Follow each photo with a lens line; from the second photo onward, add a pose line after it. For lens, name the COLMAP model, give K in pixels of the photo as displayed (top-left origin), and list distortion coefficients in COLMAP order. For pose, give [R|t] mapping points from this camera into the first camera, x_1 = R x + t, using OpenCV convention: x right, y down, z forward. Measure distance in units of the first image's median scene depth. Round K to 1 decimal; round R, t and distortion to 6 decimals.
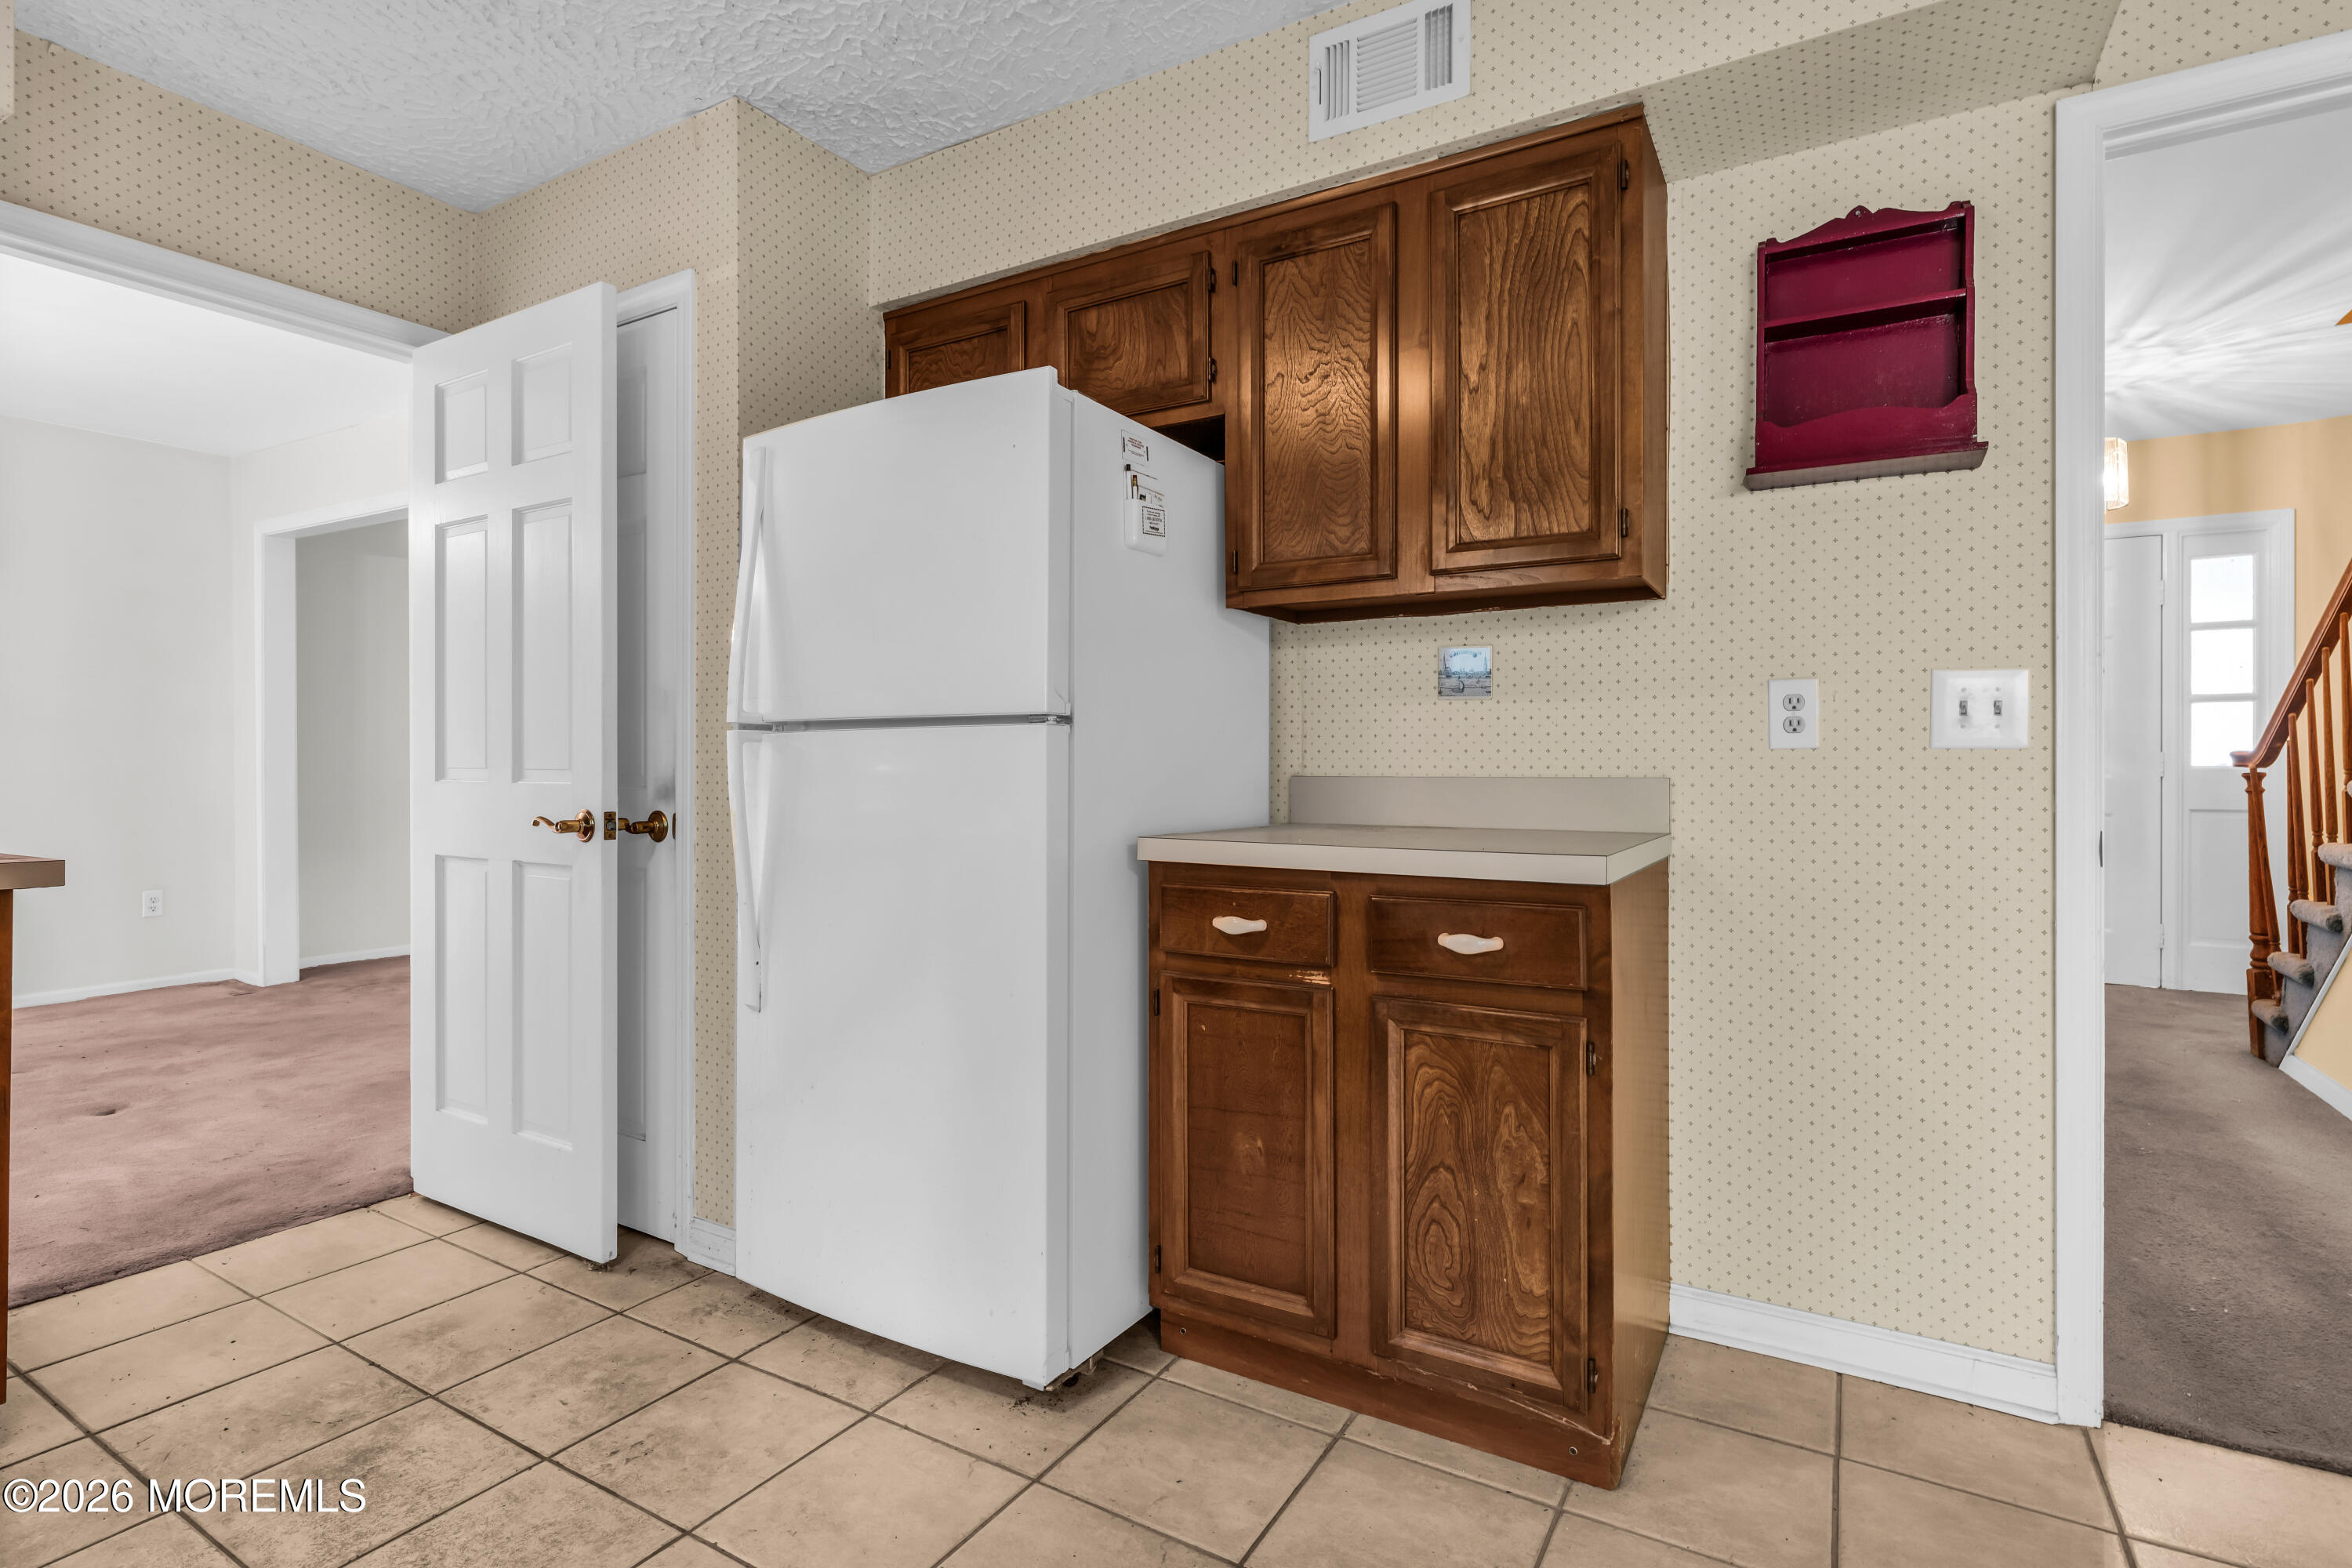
lens RADIAL K [[1124.9, 0, 1166.9], [0, 1124.9, 764.4], [0, 0, 1]] dist [-0.003591, 0.000161]
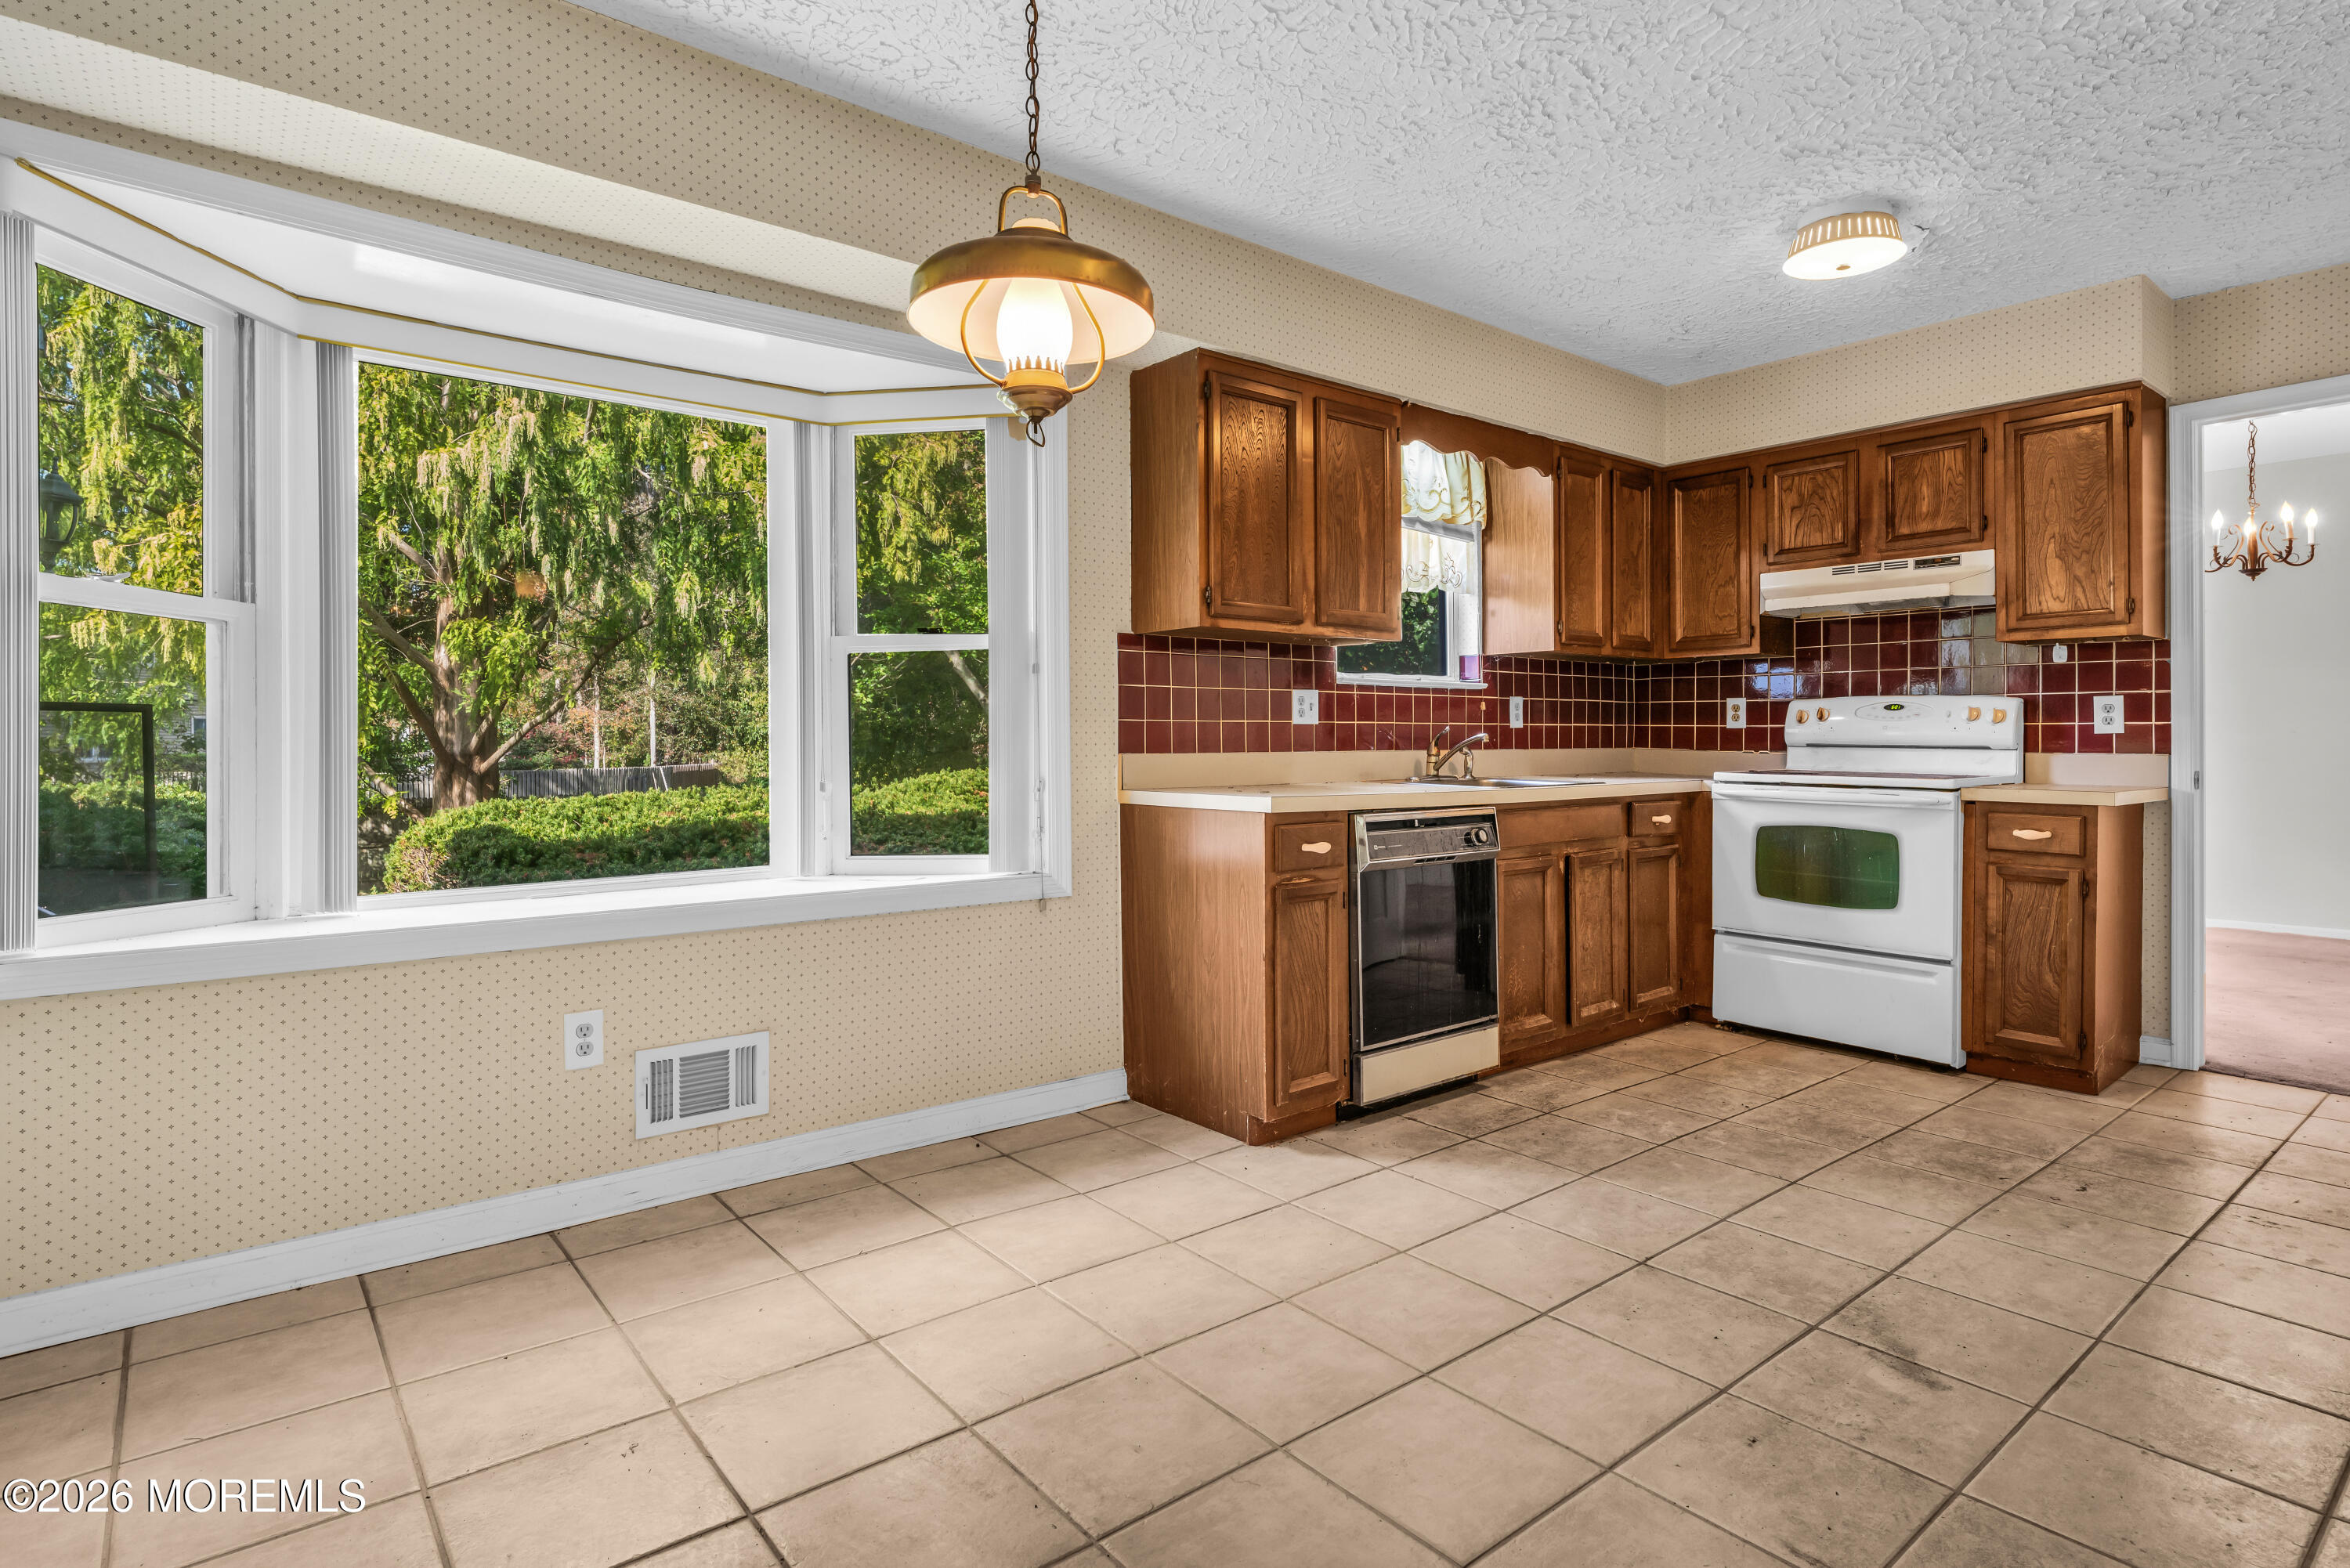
lens RADIAL K [[1213.6, 0, 1187.4], [0, 1213.6, 740.0], [0, 0, 1]] dist [0.007097, -0.000969]
pose [[-0.335669, 0.000783, -0.941980, 1.264164], [0.003237, 0.999995, -0.000322, -0.004970], [0.941974, -0.003157, -0.335670, 0.204997]]
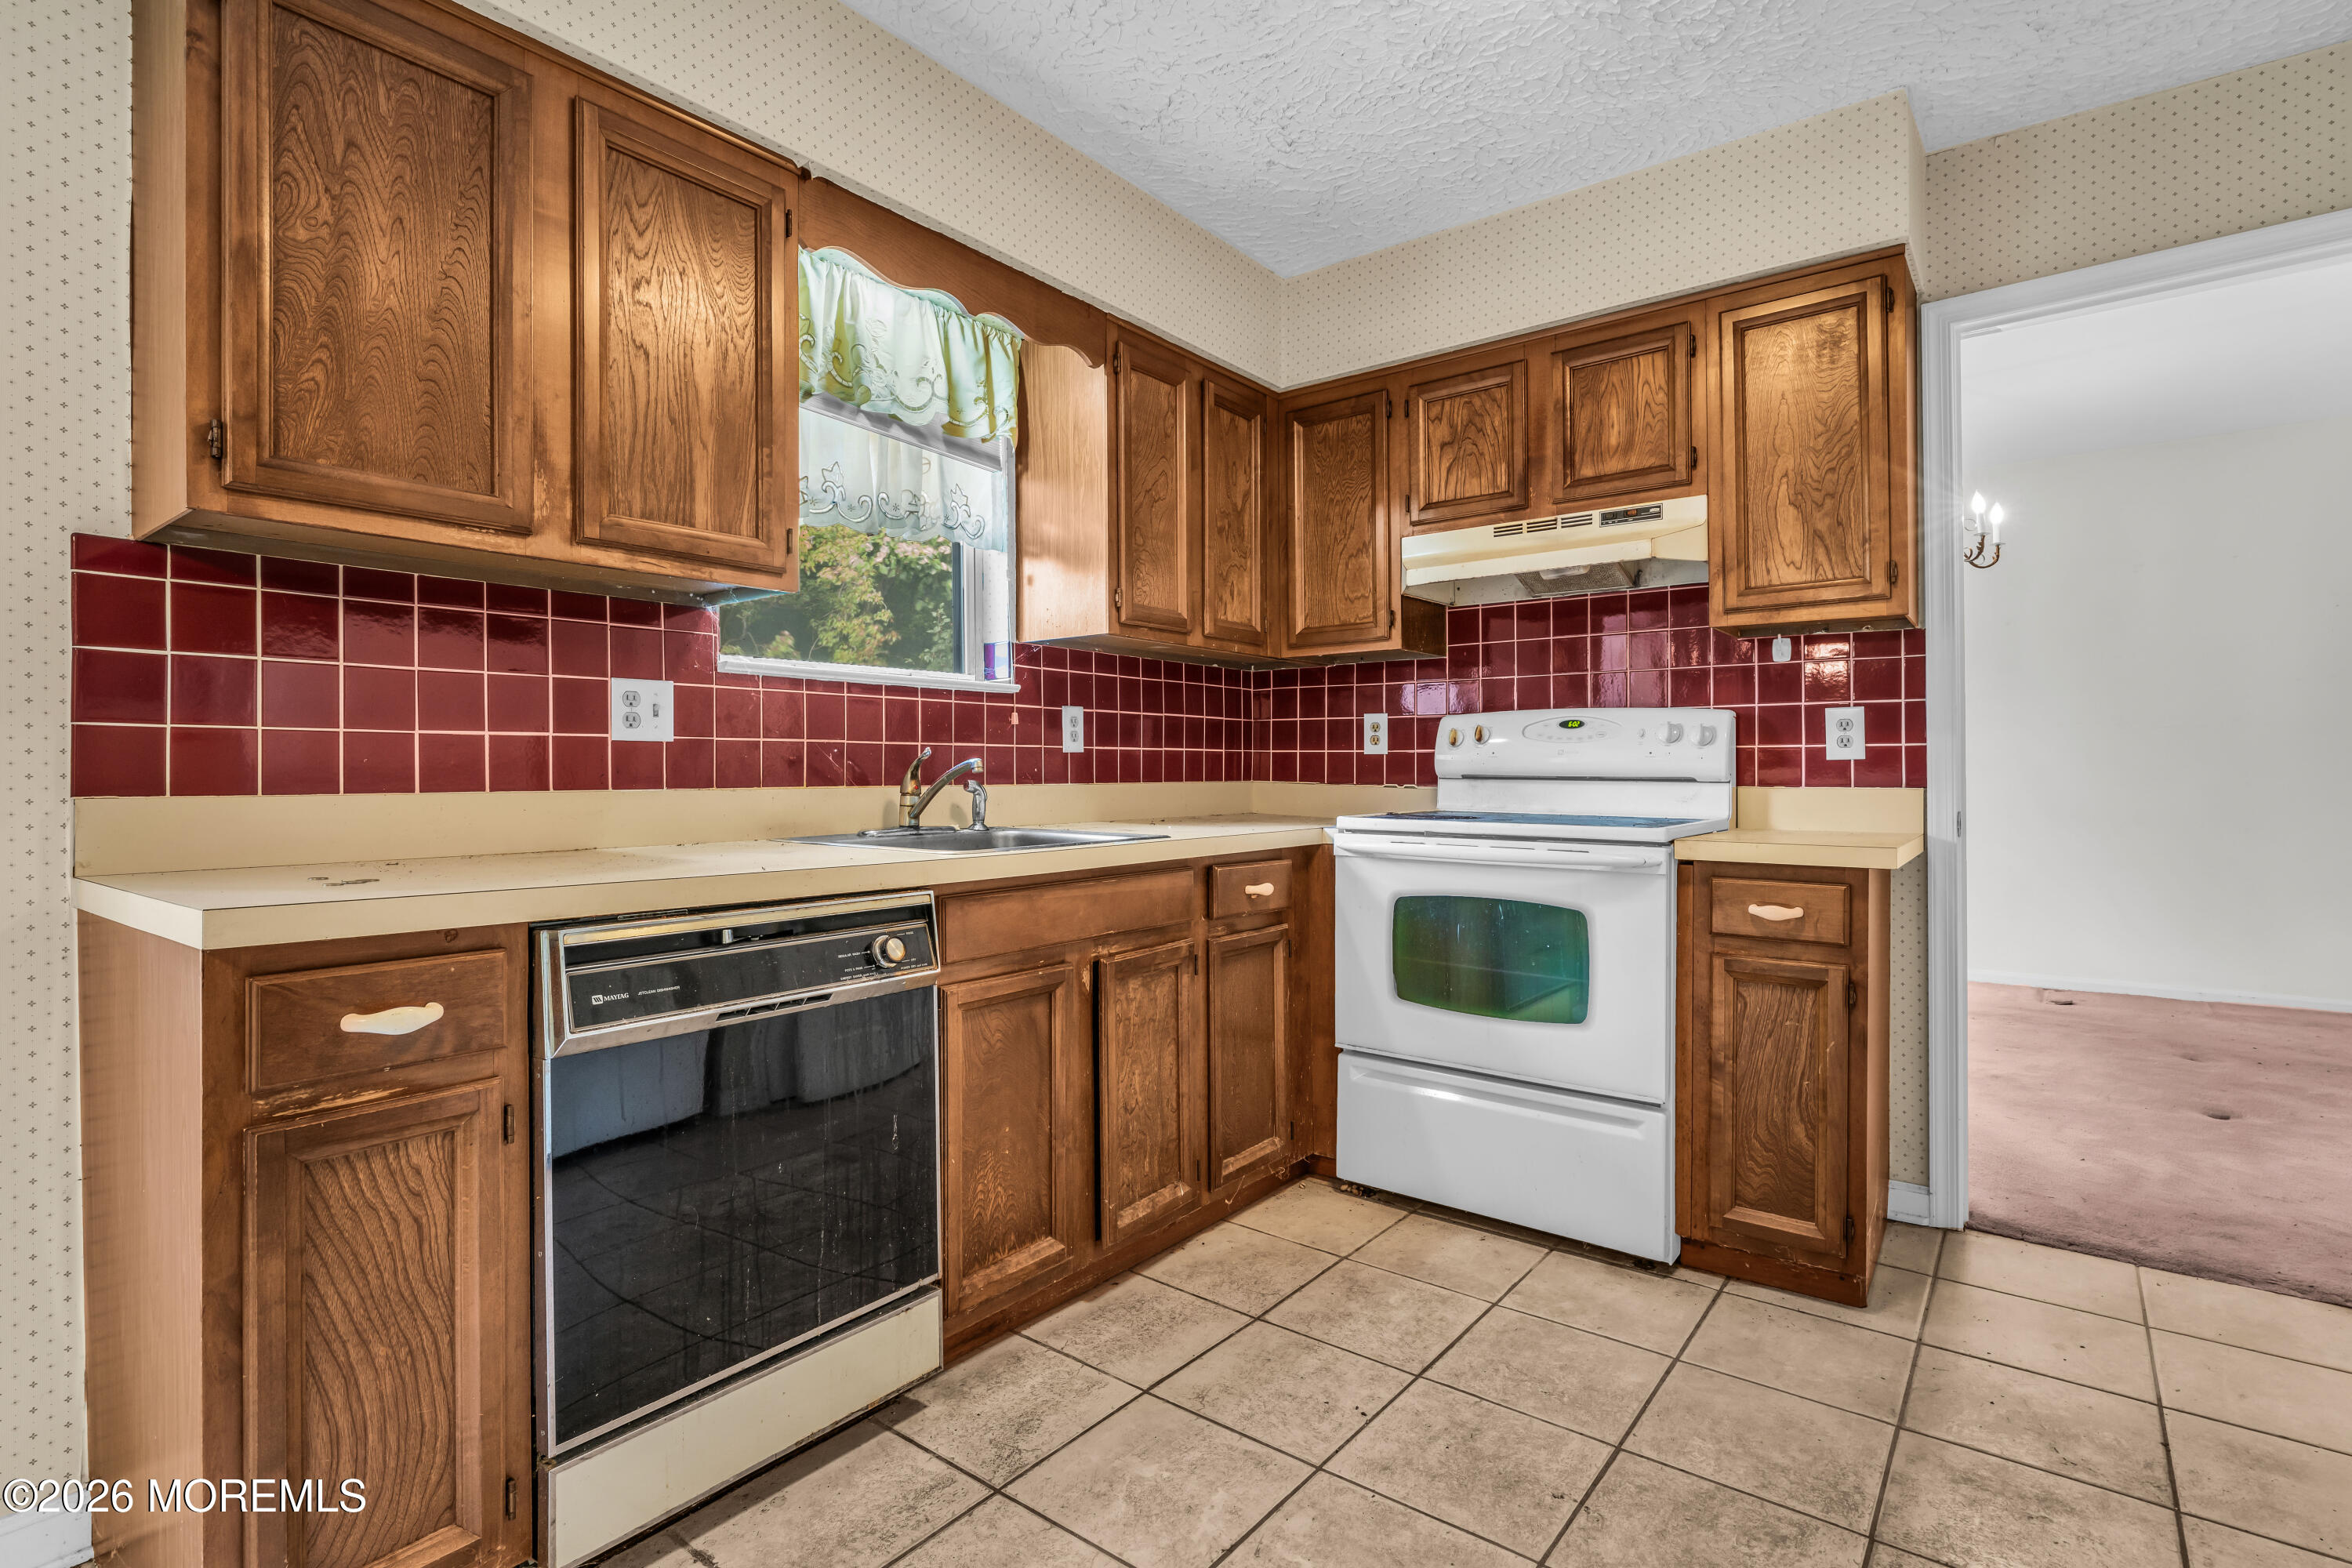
lens RADIAL K [[1124.9, 0, 1177.9], [0, 1124.9, 767.3], [0, 0, 1]] dist [-0.003591, 0.000161]
pose [[-0.122101, -0.005184, -0.992504, 0.267786], [0.004567, 0.999973, -0.005784, 0.002097], [0.992507, -0.005239, -0.122074, 0.339667]]
